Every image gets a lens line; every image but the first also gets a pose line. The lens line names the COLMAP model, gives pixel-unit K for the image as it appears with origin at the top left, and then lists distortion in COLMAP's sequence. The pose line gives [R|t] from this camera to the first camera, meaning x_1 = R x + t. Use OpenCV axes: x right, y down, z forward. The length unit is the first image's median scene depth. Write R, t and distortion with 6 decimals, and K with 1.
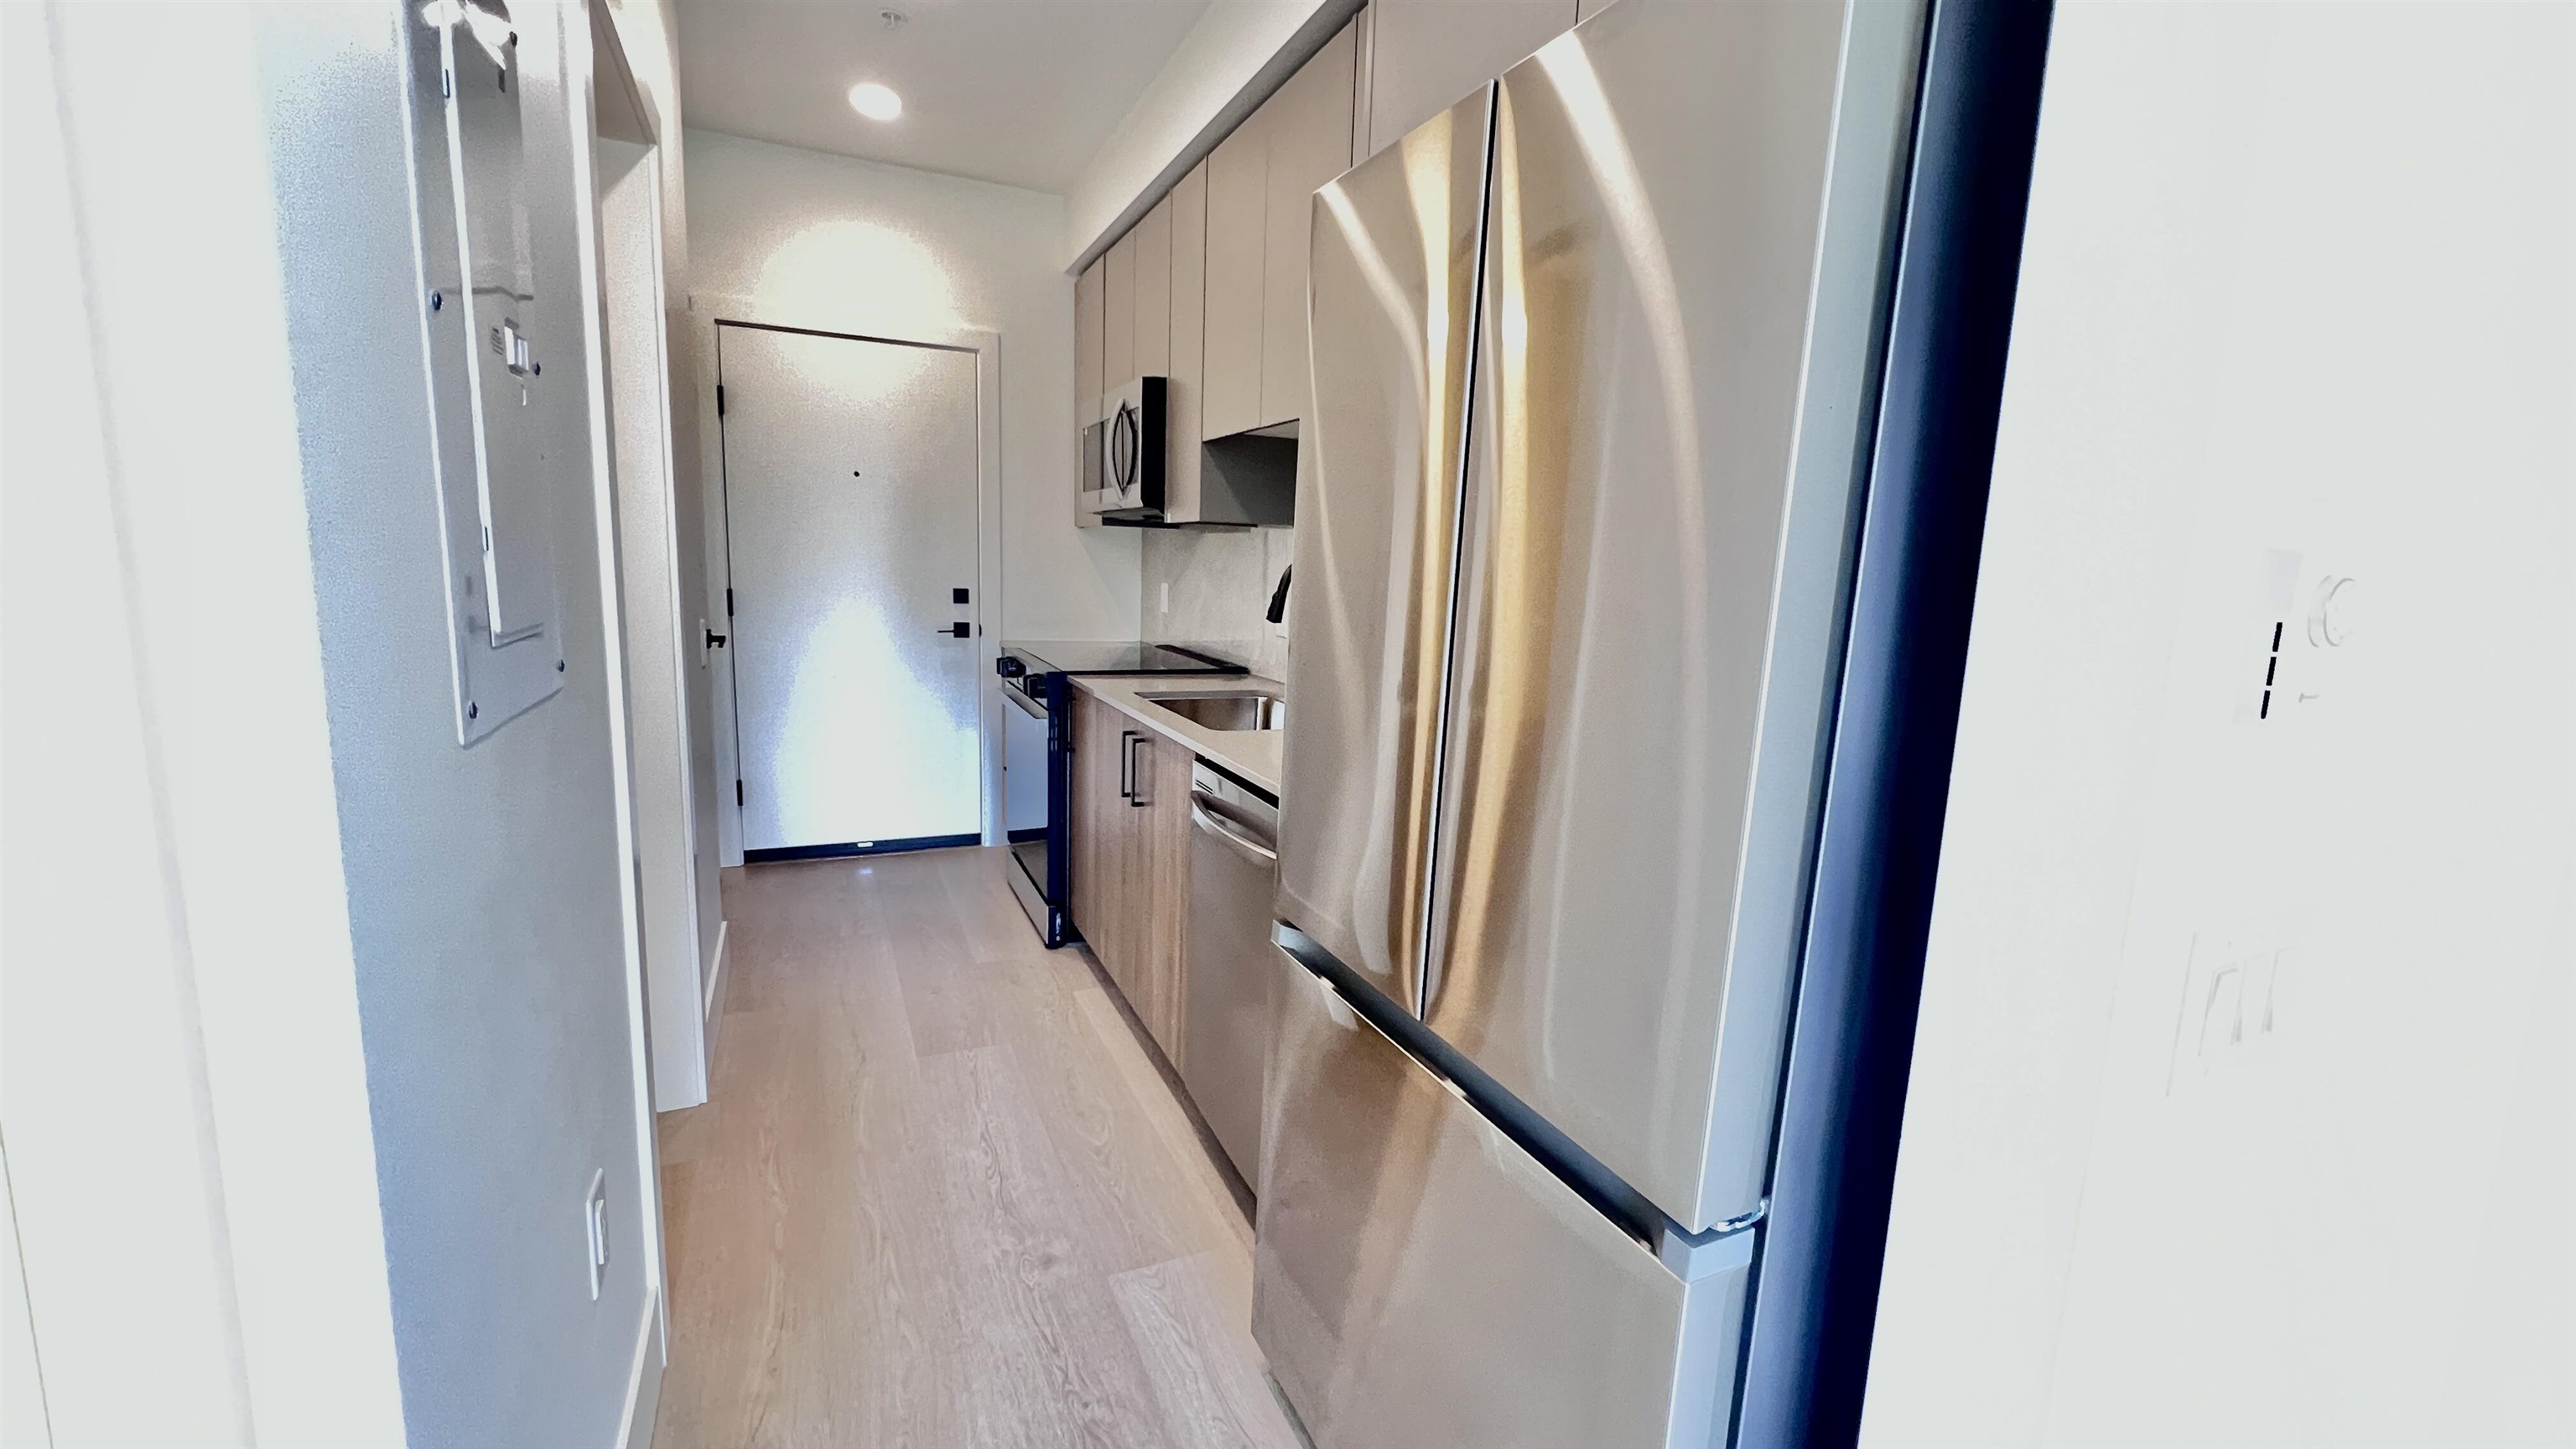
lens RADIAL K [[981.9, 0, 1288.0], [0, 981.9, 724.5], [0, 0, 1]] dist [-0.000077, 0.000042]
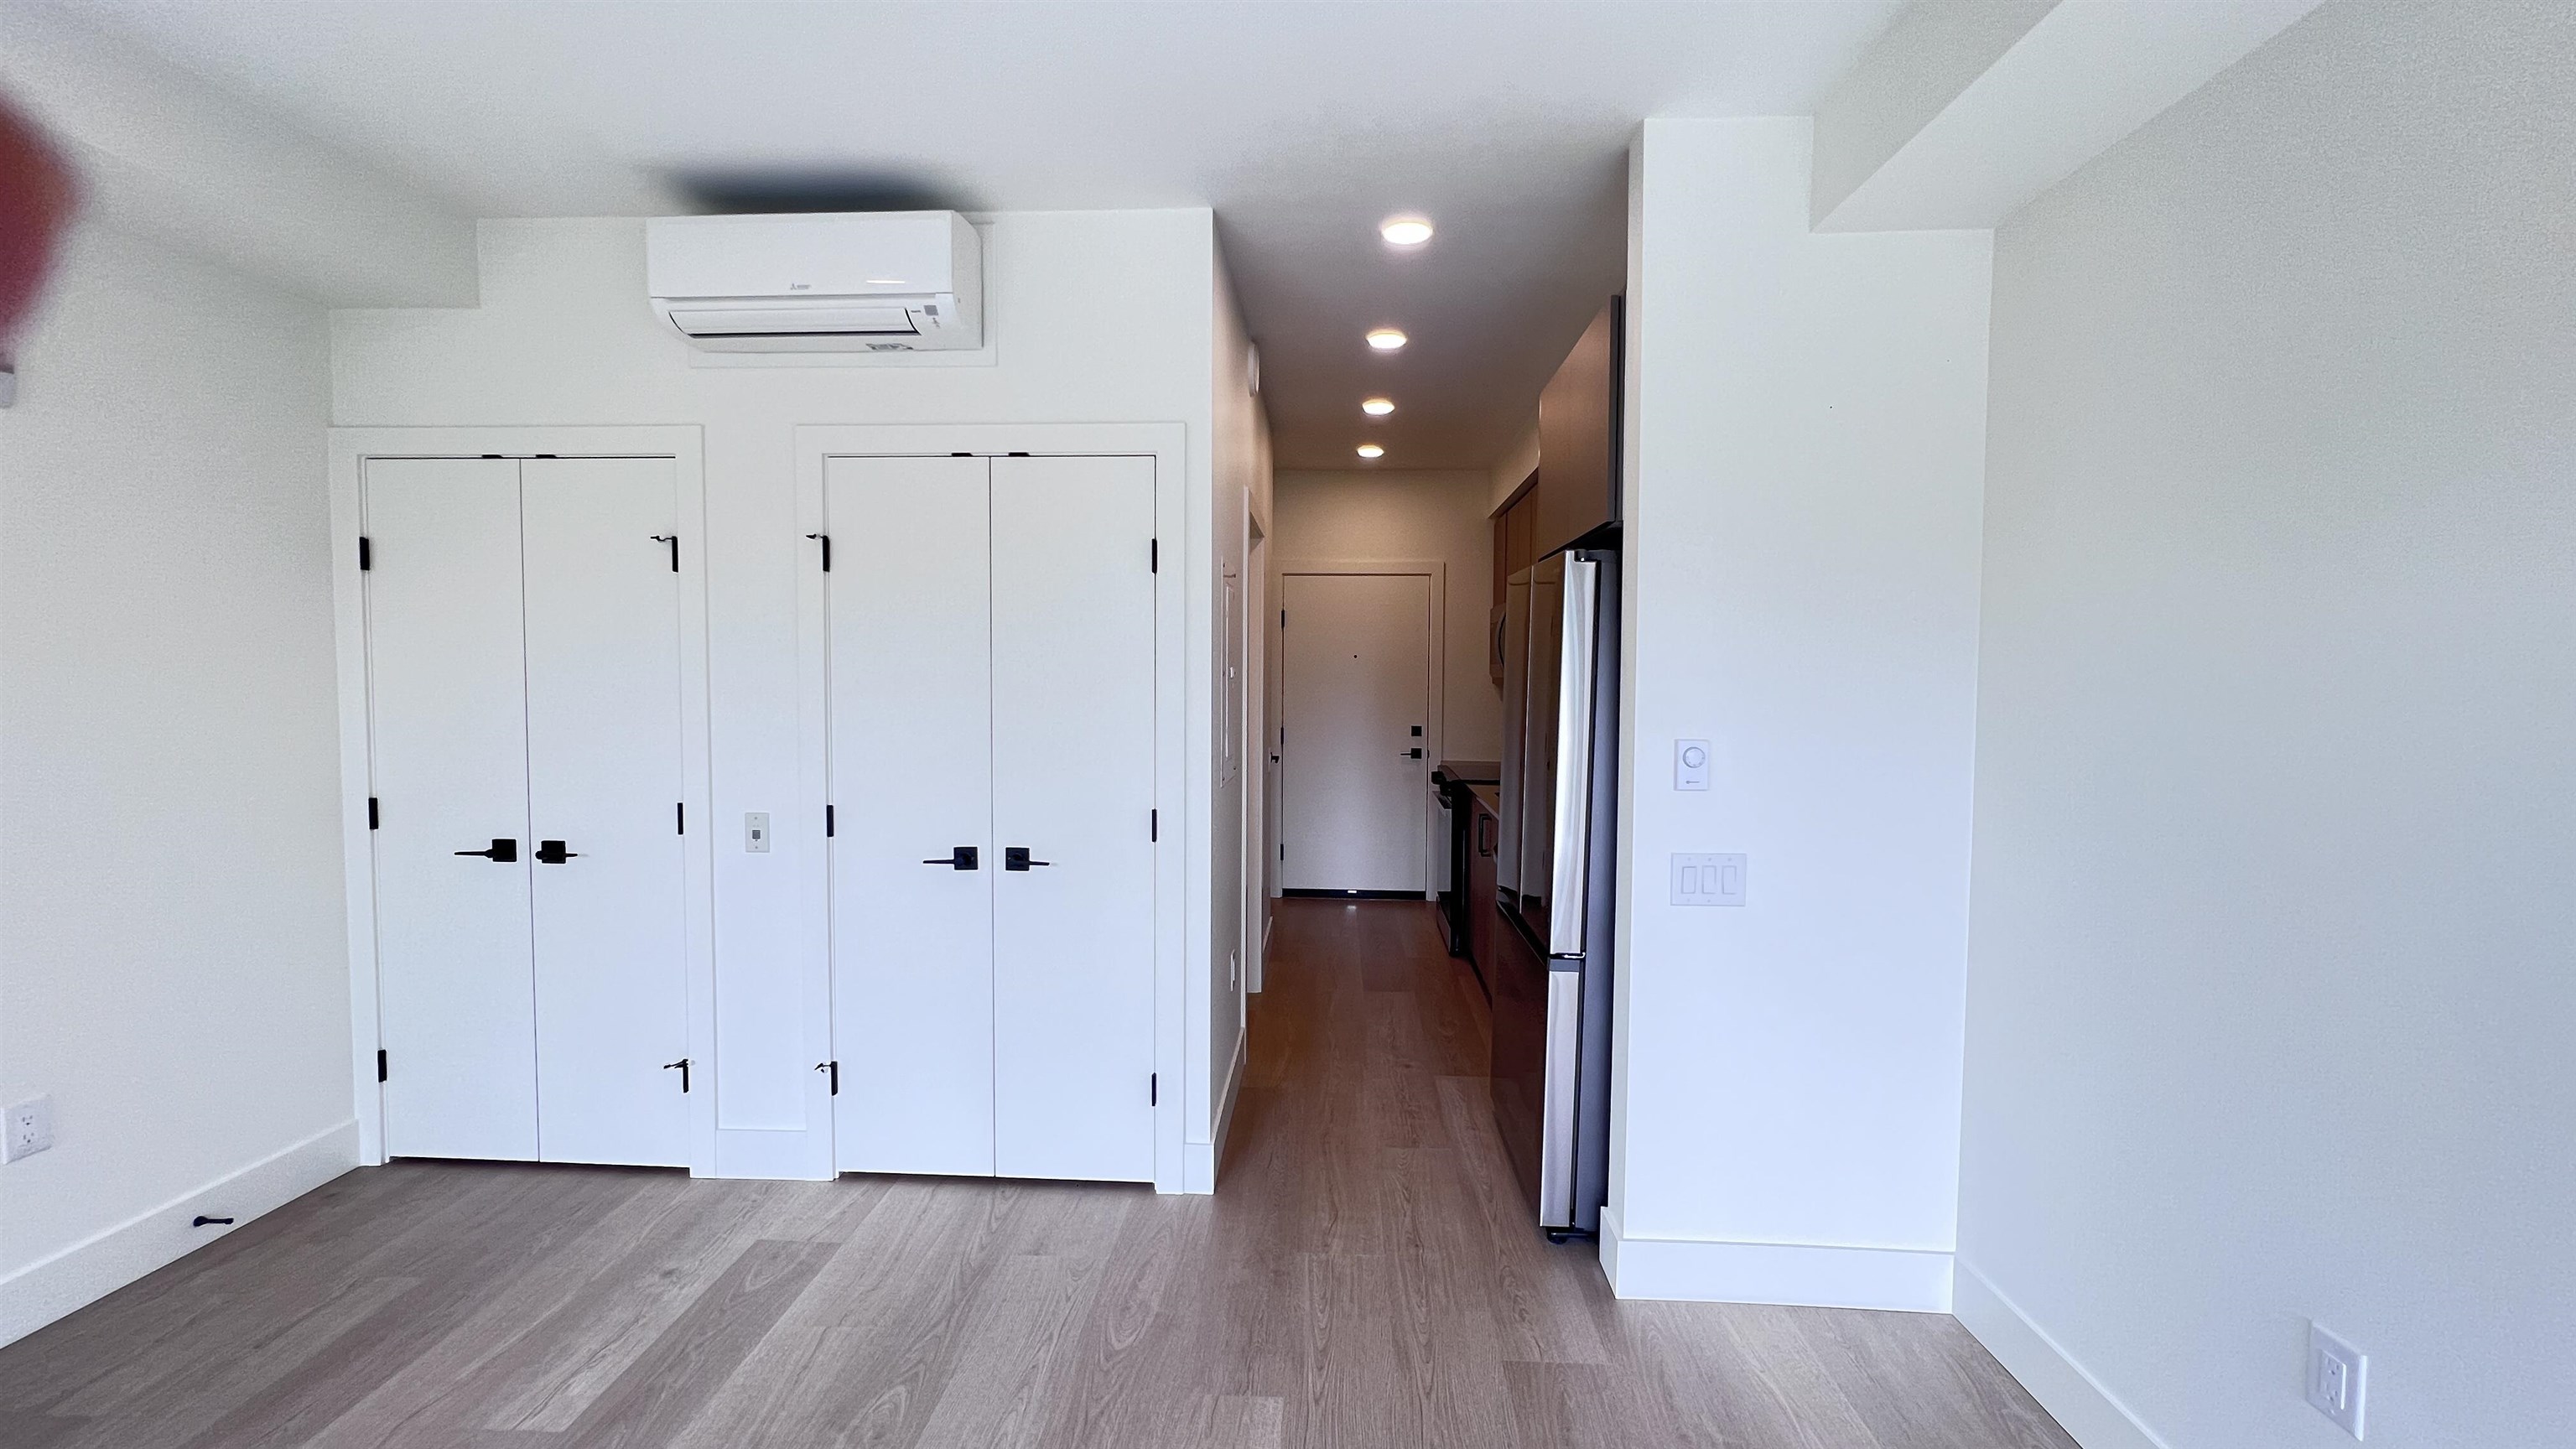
lens RADIAL K [[1025.8, 0, 1288.0], [0, 1025.8, 724.5], [0, 0, 1]] dist [-0.001423, 0.000325]
pose [[0.875766, -0.009362, -0.482645, 0.285378], [-0.053342, 0.991813, -0.116028, 0.058749], [0.479780, 0.127358, 0.868096, -0.521805]]
